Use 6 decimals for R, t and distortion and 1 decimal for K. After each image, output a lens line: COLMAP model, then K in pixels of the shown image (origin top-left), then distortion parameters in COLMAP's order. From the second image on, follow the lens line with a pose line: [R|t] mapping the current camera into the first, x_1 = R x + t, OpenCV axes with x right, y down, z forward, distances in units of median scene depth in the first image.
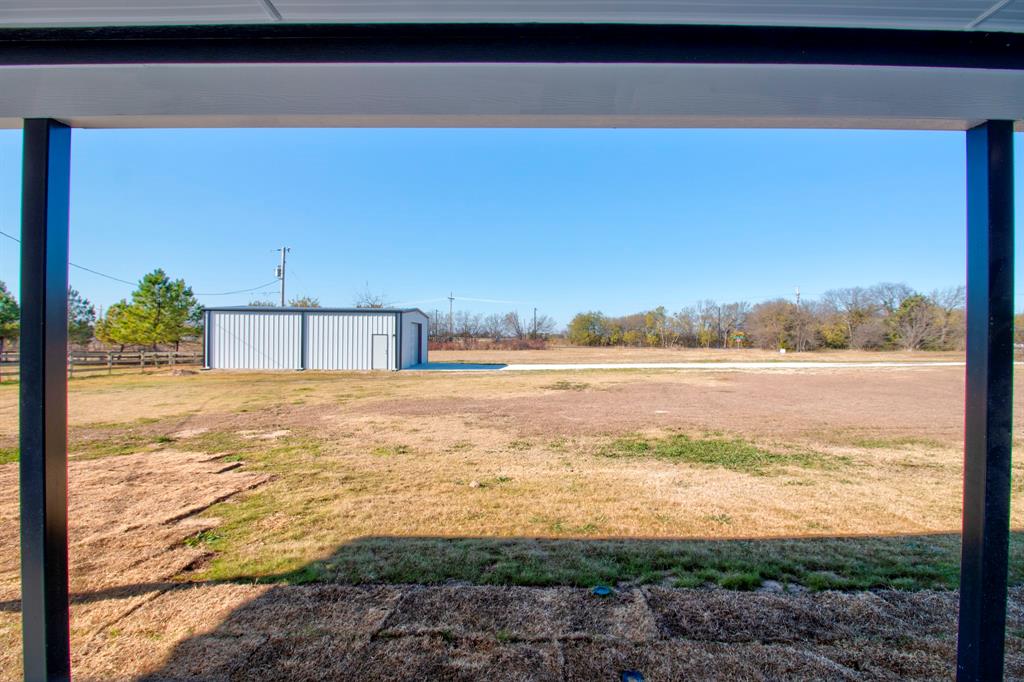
lens RADIAL K [[509.0, 0, 493.2], [0, 509.0, 345.7], [0, 0, 1]] dist [-0.001889, -0.000693]
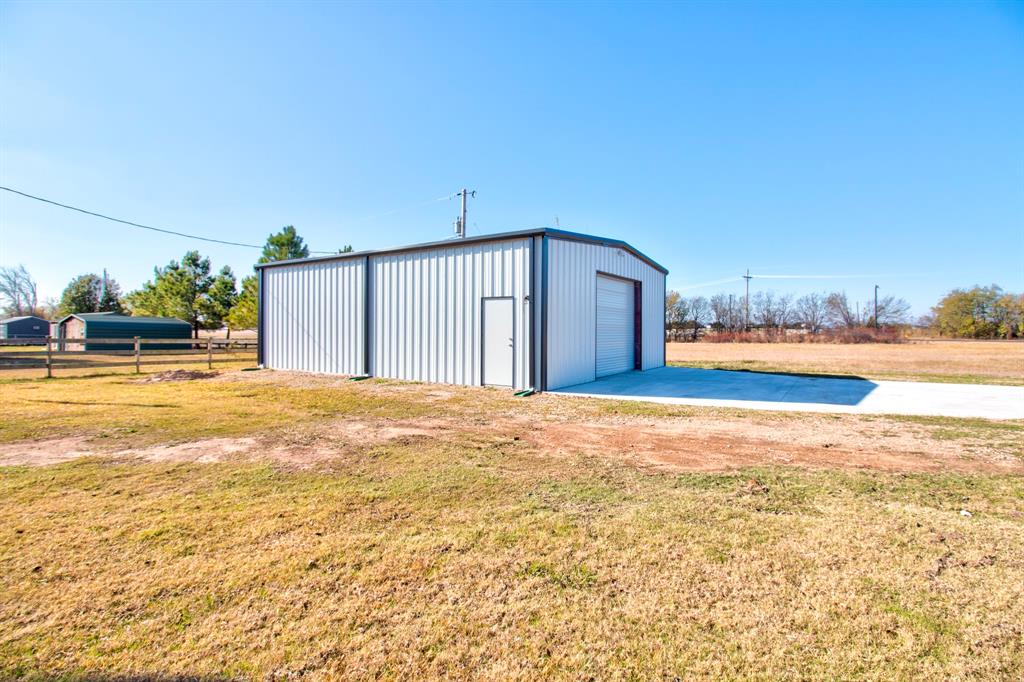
lens RADIAL K [[482.4, 0, 522.1], [0, 482.4, 331.2], [0, 0, 1]] dist [-0.000970, -0.014219]
pose [[0.861728, -0.000567, -0.507370, -0.013208], [-0.006438, 0.999907, -0.012052, 0.005422], [0.507329, 0.013651, 0.861644, 0.479899]]
